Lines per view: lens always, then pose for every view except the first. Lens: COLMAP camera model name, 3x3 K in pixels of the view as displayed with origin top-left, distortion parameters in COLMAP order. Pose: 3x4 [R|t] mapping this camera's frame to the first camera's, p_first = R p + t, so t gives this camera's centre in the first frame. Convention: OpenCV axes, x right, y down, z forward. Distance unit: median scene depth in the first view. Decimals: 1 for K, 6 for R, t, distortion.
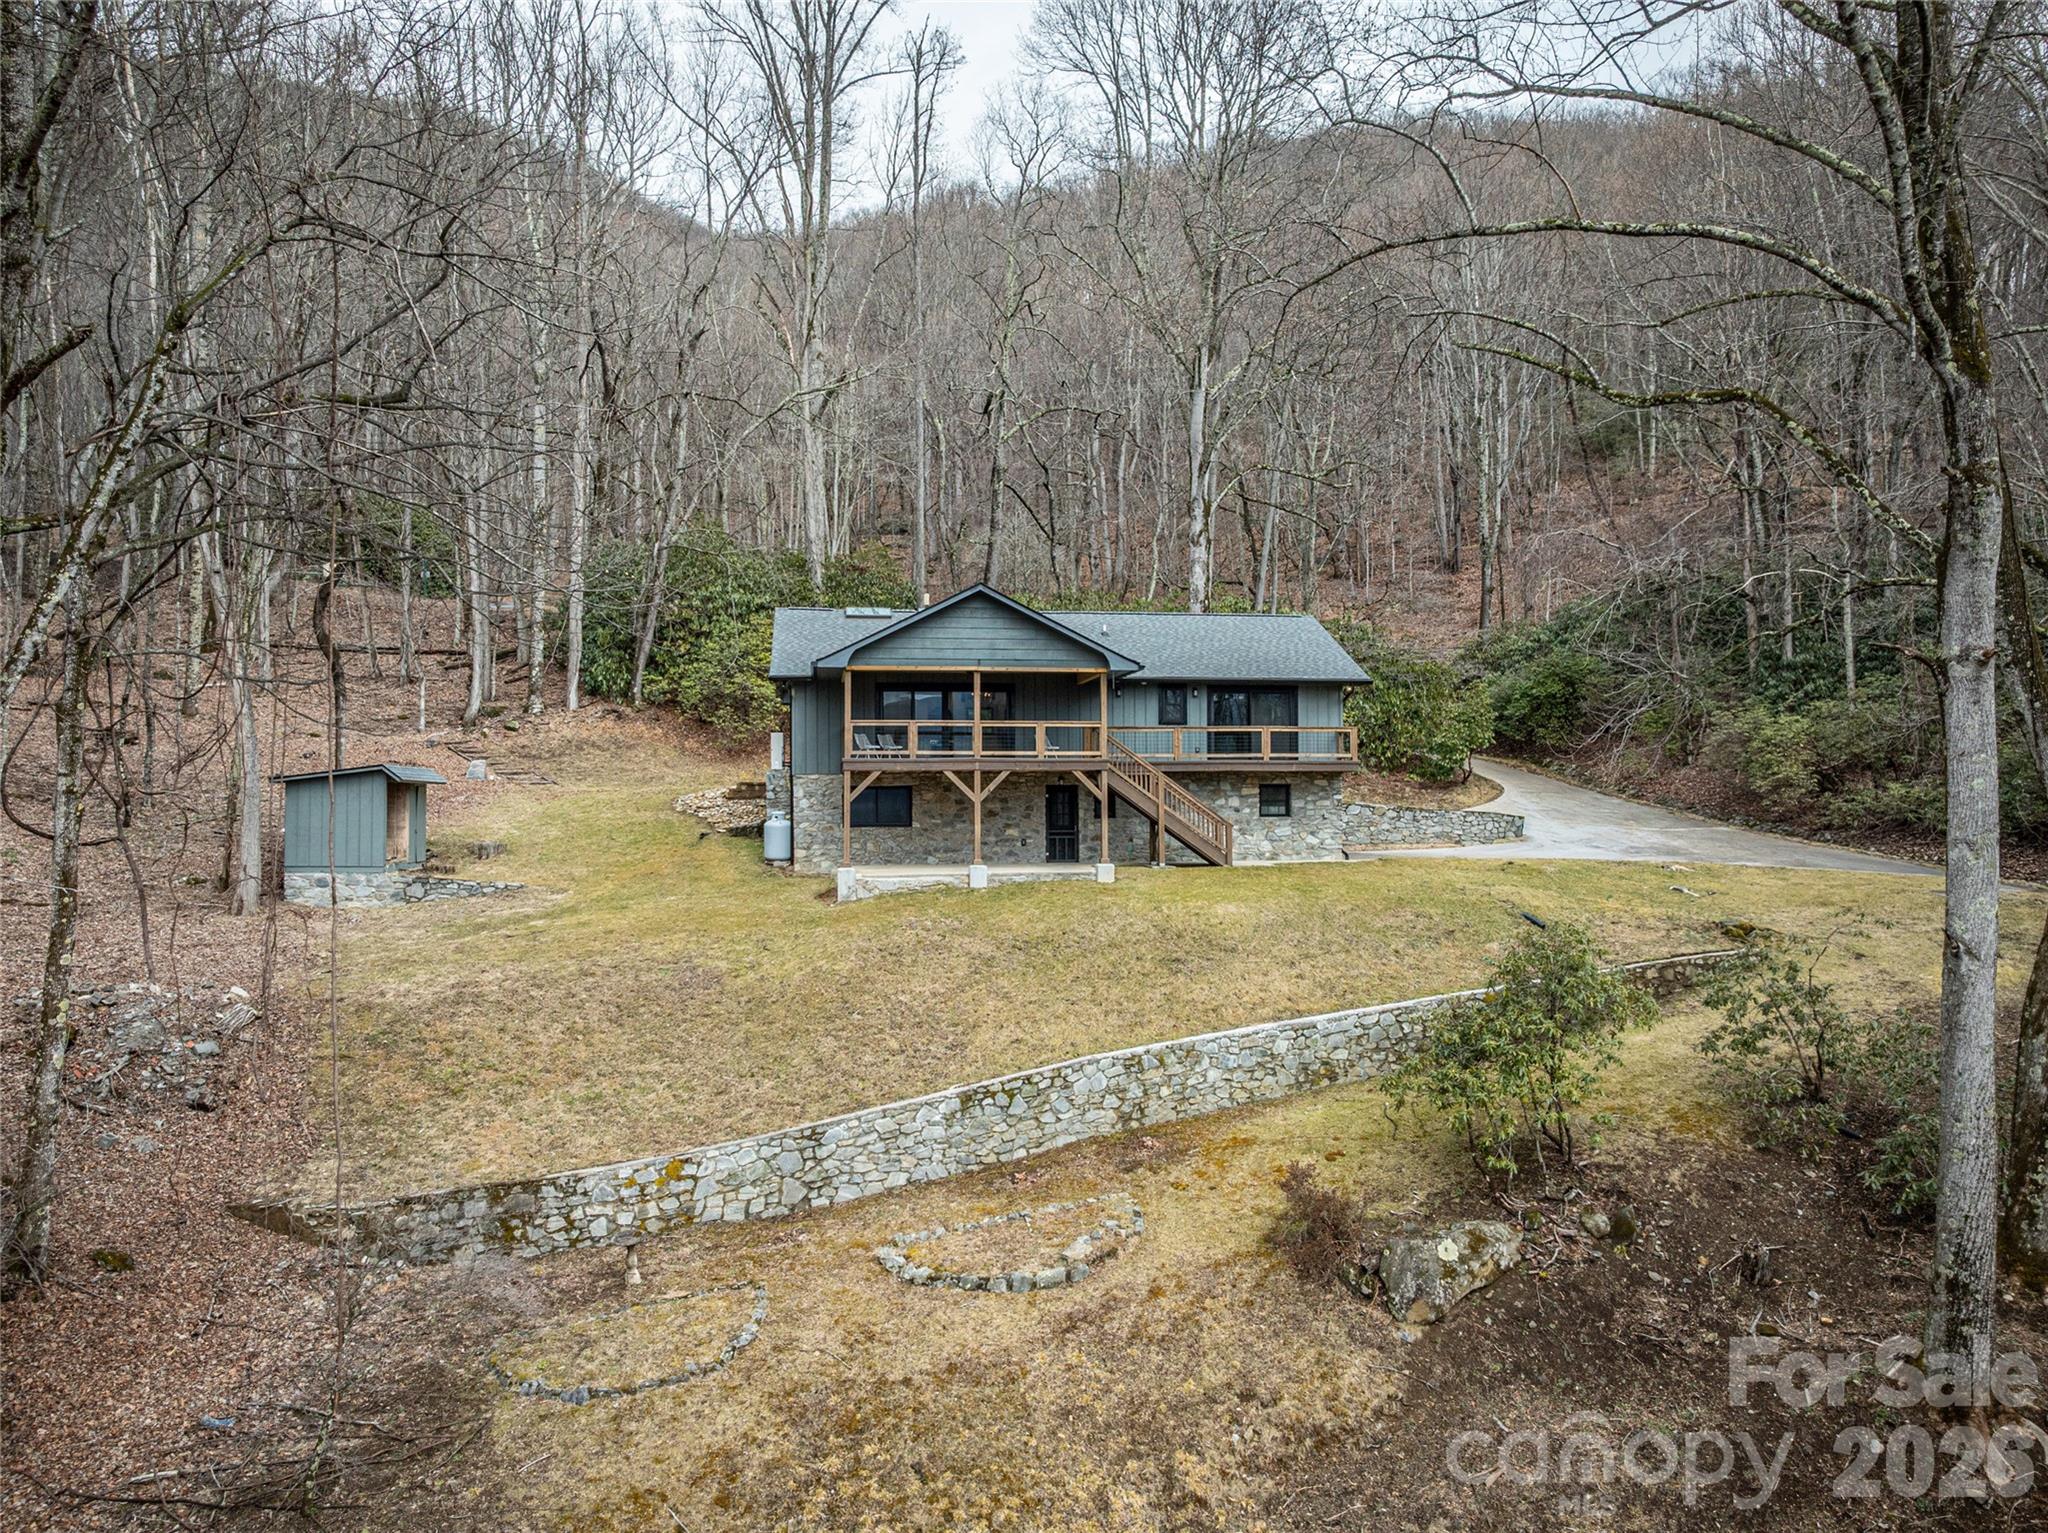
lens RADIAL K [[1467.3, 0, 1024.0], [0, 1467.3, 766.5], [0, 0, 1]] dist [-0.068402, 0.039027]
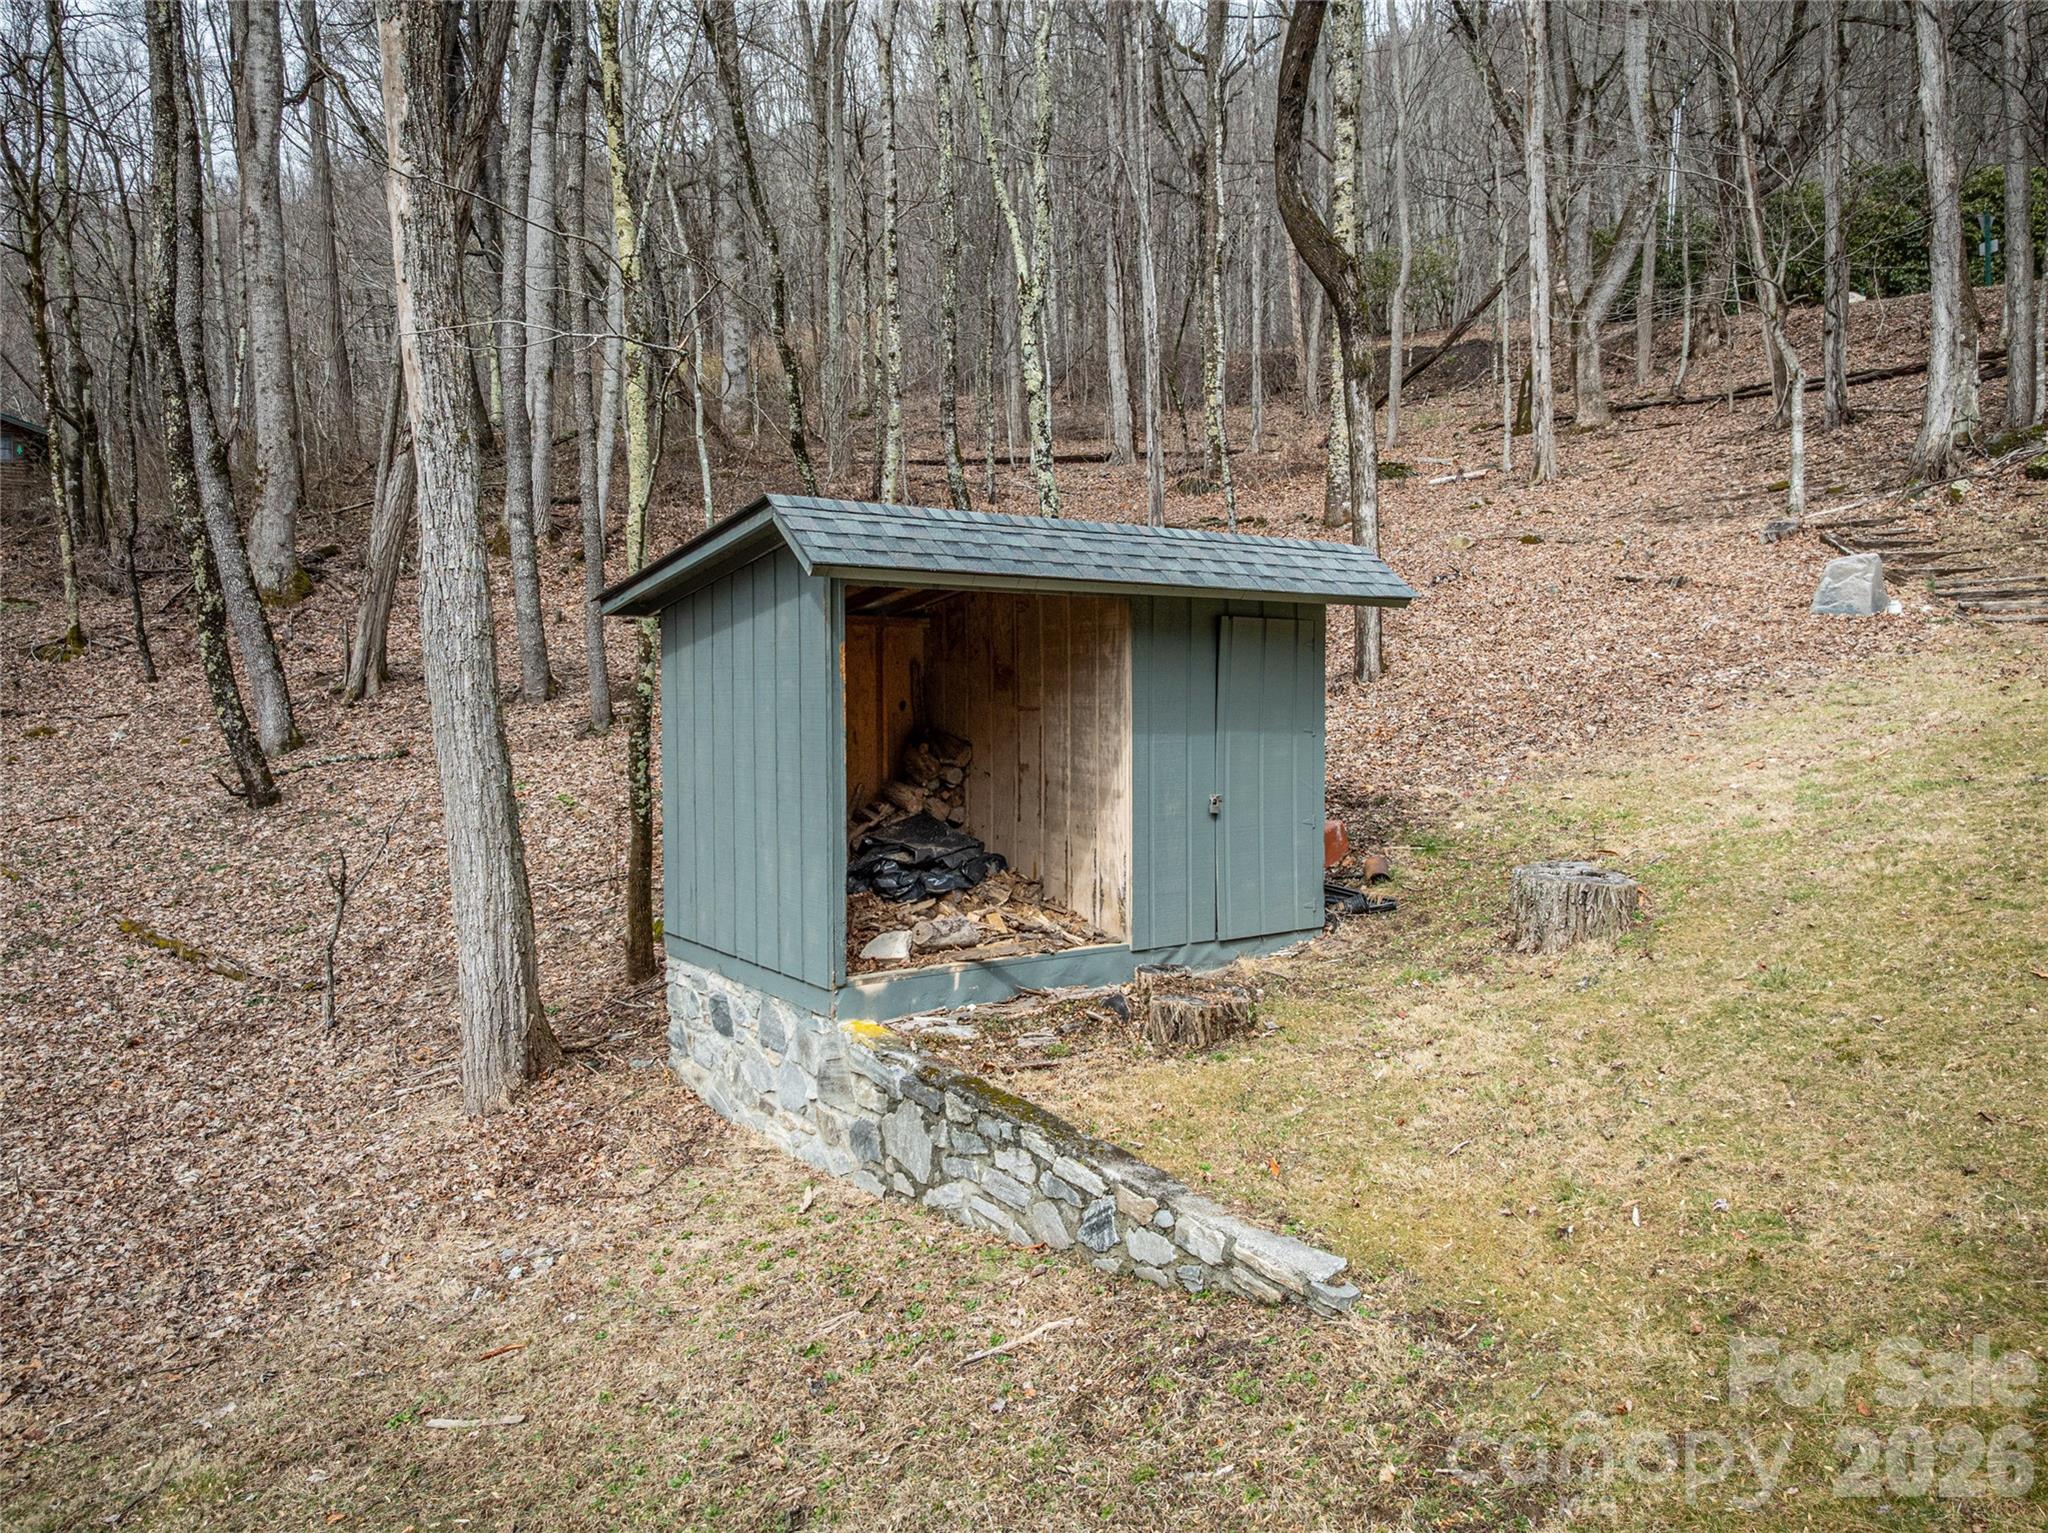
lens RADIAL K [[1467.3, 0, 1024.0], [0, 1467.3, 766.5], [0, 0, 1]] dist [-0.068402, 0.039027]
pose [[0.464666, 0.037011, -0.884712, -0.247892], [0.027300, 0.998052, 0.056090, 0.026360], [0.885065, -0.050216, 0.462750, 0.949789]]
